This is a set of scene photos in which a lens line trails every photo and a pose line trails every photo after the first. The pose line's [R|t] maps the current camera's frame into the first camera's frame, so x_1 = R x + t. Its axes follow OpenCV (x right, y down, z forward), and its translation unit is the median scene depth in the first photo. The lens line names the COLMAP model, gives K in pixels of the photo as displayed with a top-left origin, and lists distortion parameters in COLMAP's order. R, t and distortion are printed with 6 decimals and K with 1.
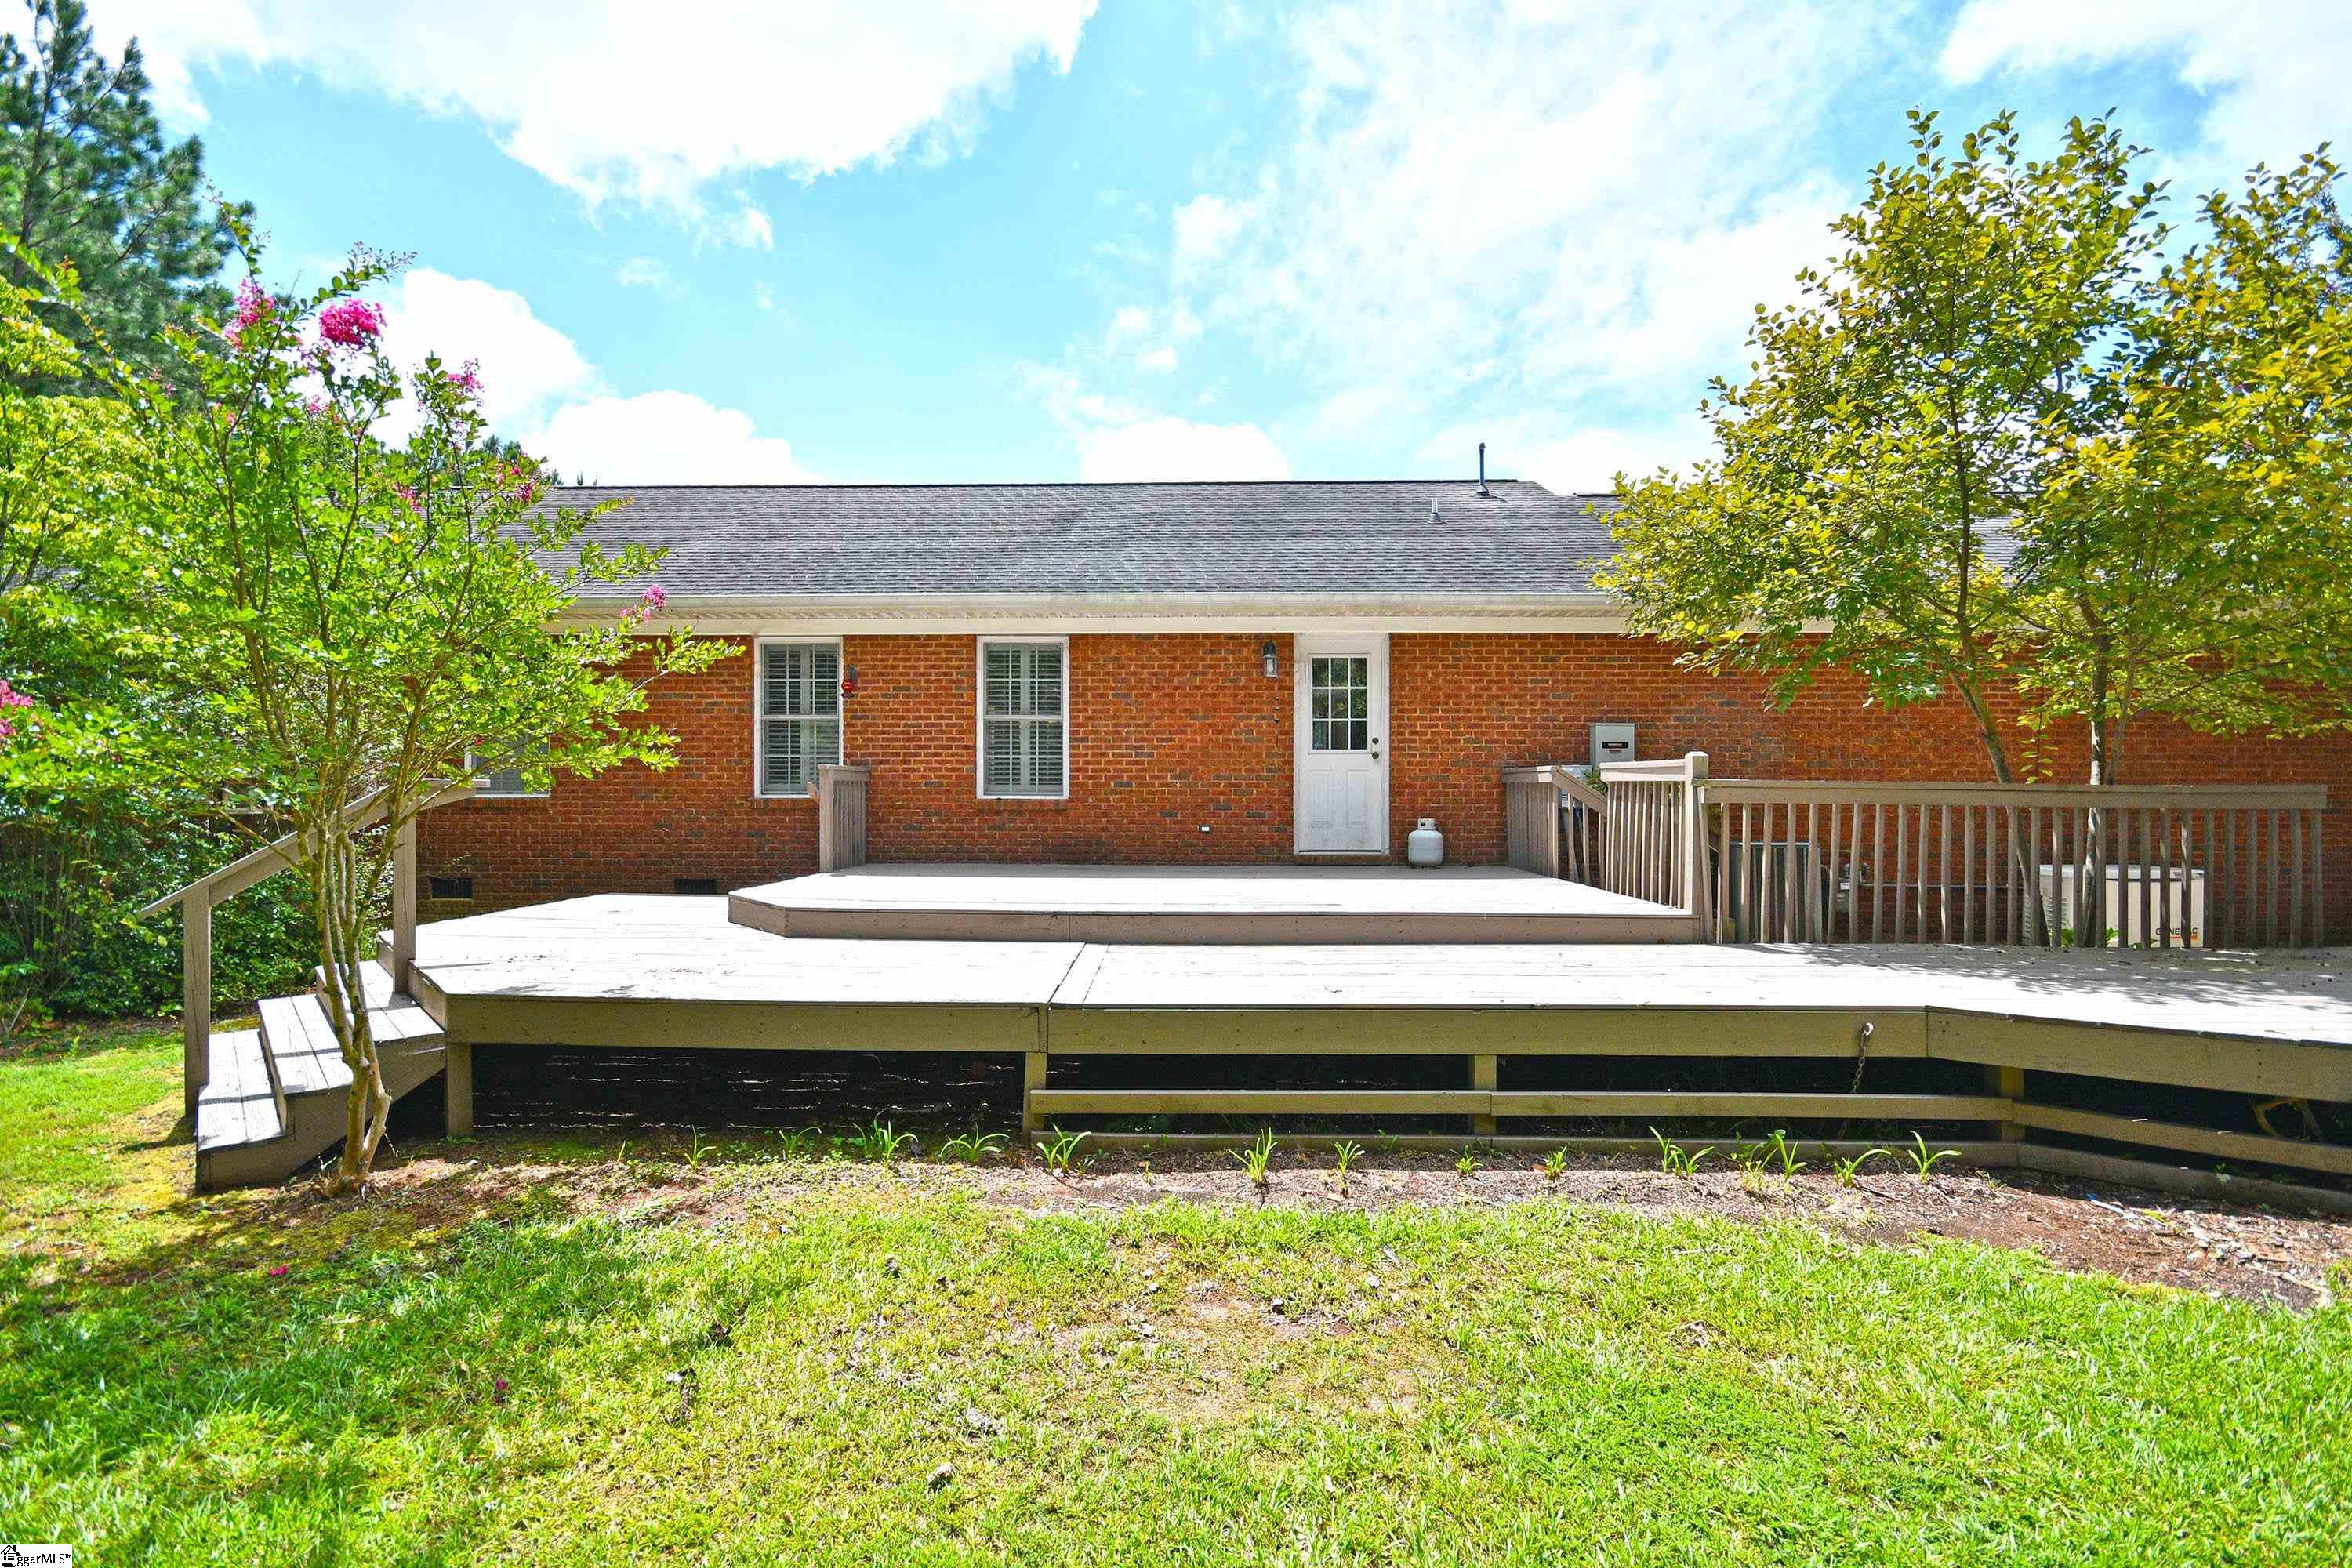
lens RADIAL K [[1033.7, 0, 1176.1], [0, 1033.7, 794.6], [0, 0, 1]] dist [-0.001871, -0.000062]
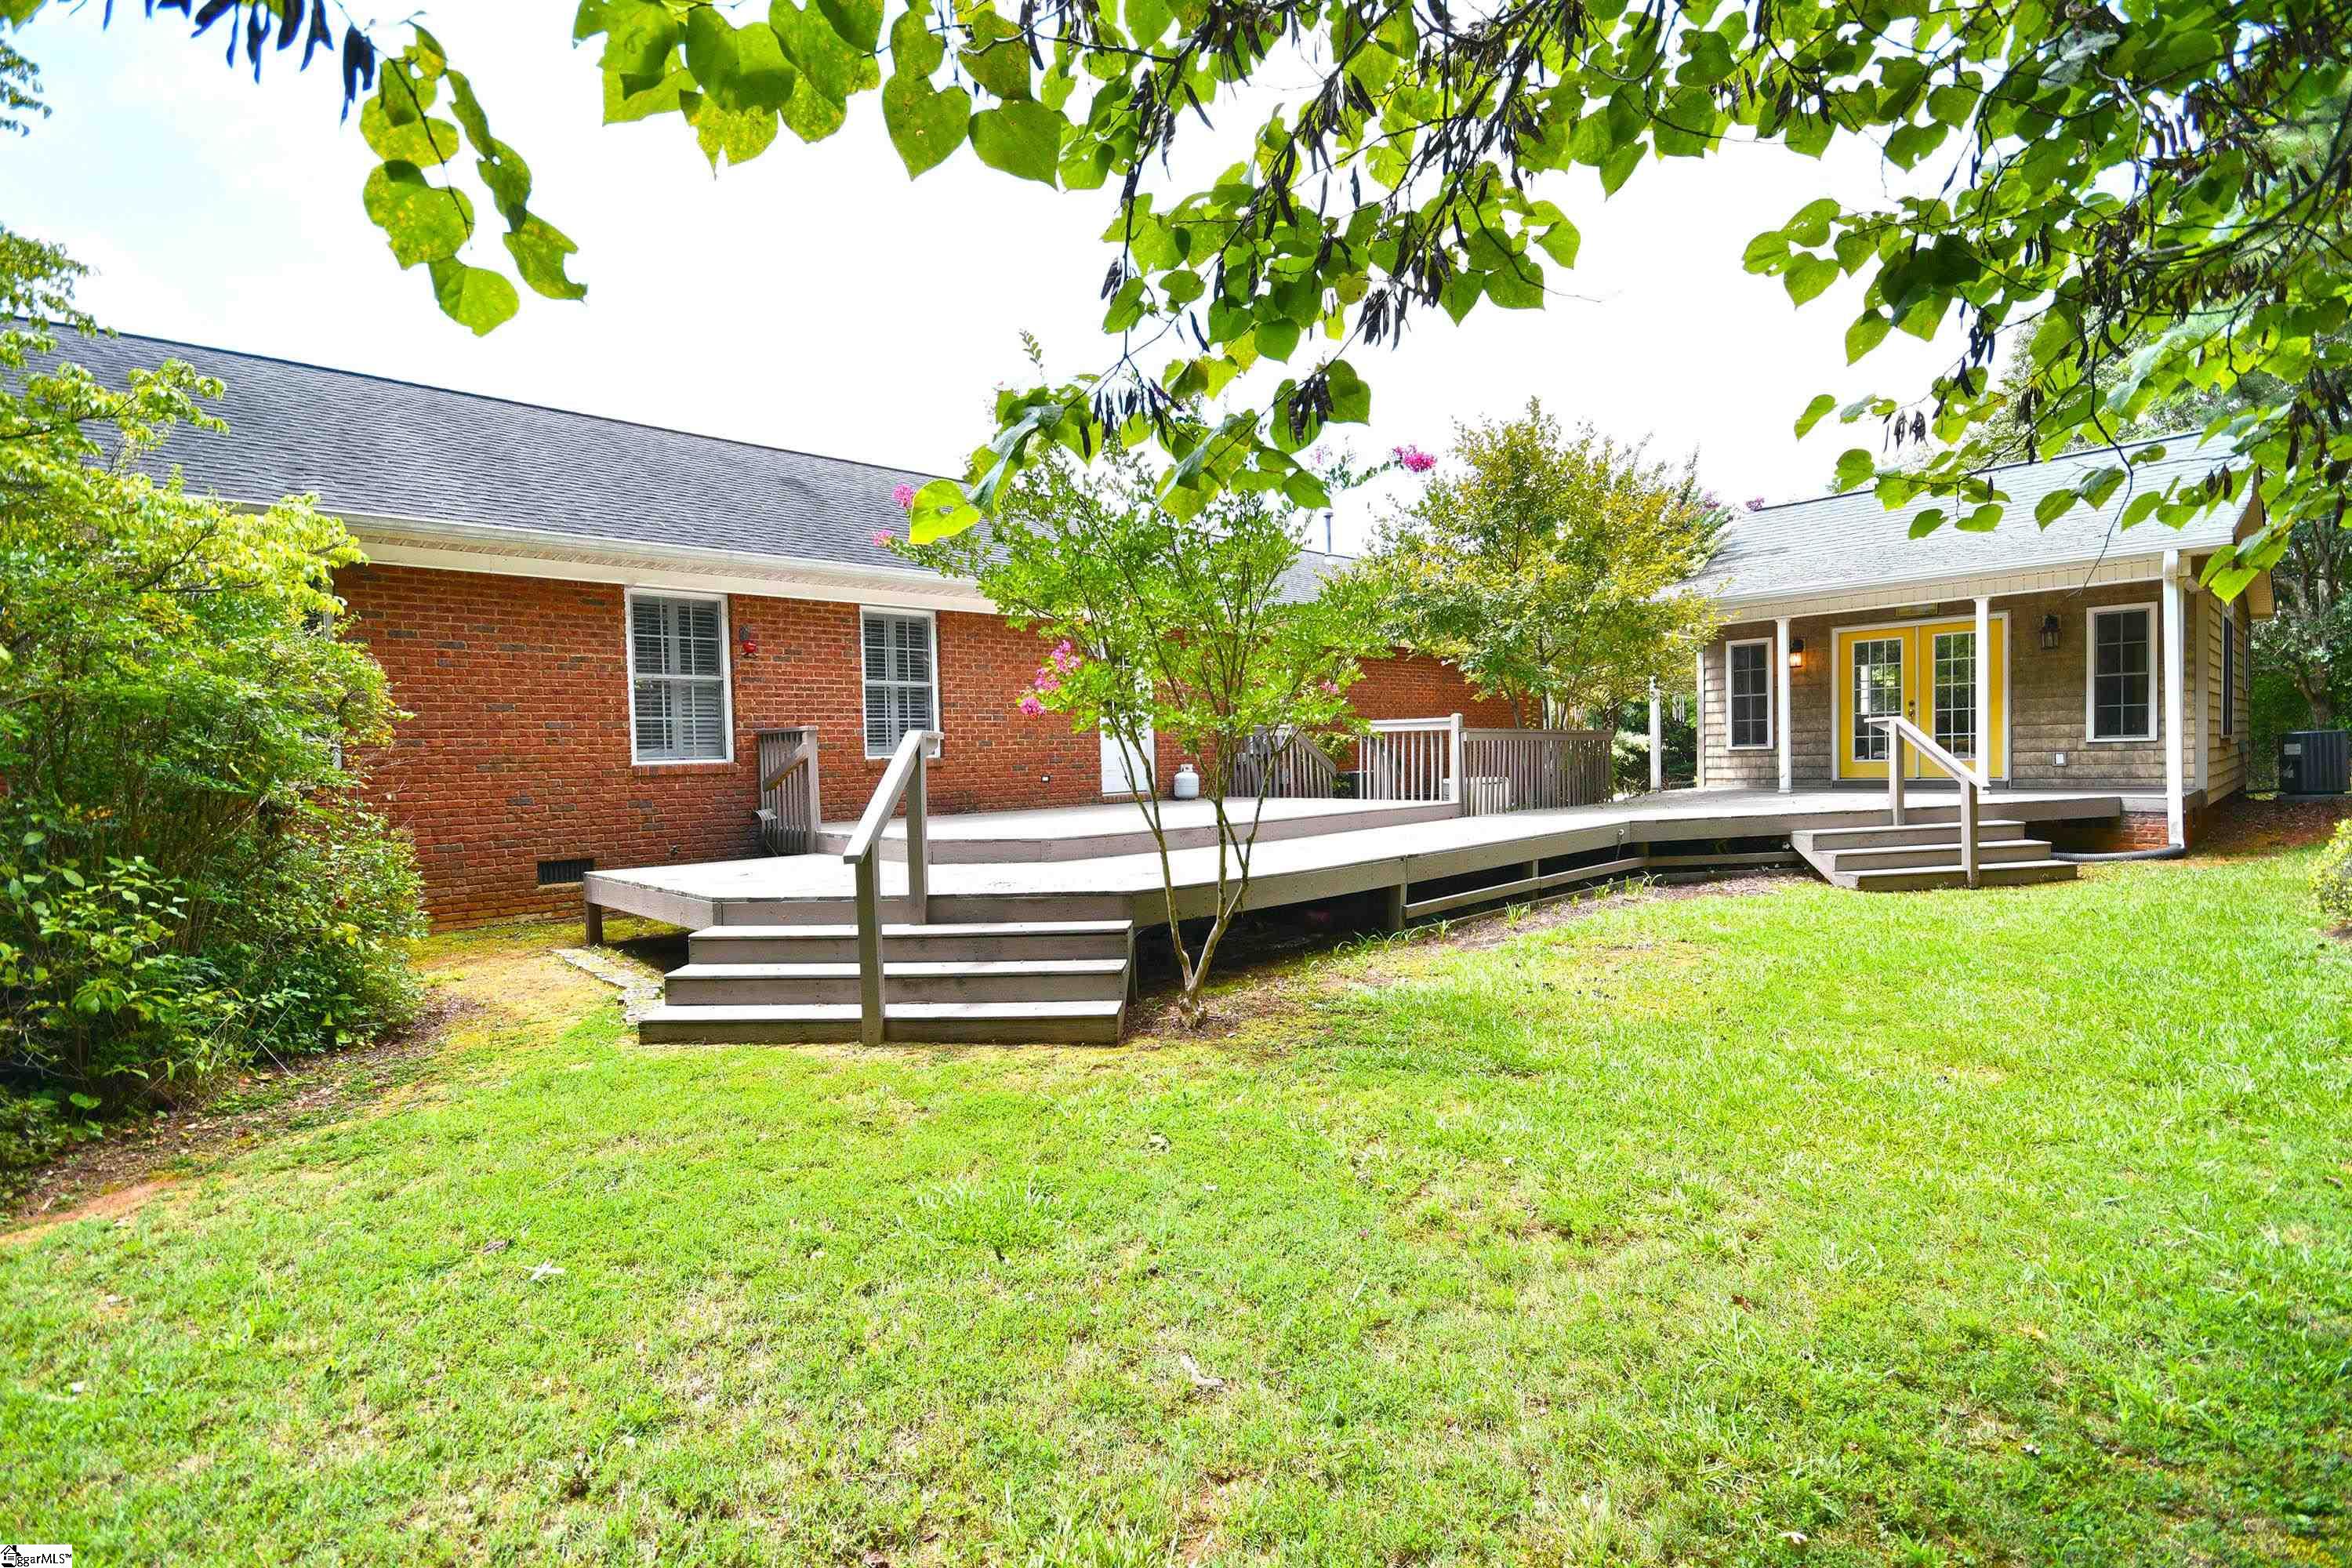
lens RADIAL K [[1092.8, 0, 1174.8], [0, 1092.8, 771.3], [0, 0, 1]] dist [0.000788, -0.000181]
pose [[0.718202, -0.033720, 0.695017, -0.739728], [0.028684, 0.999411, 0.018848, 0.004900], [-0.695243, 0.006399, 0.718746, -0.030028]]
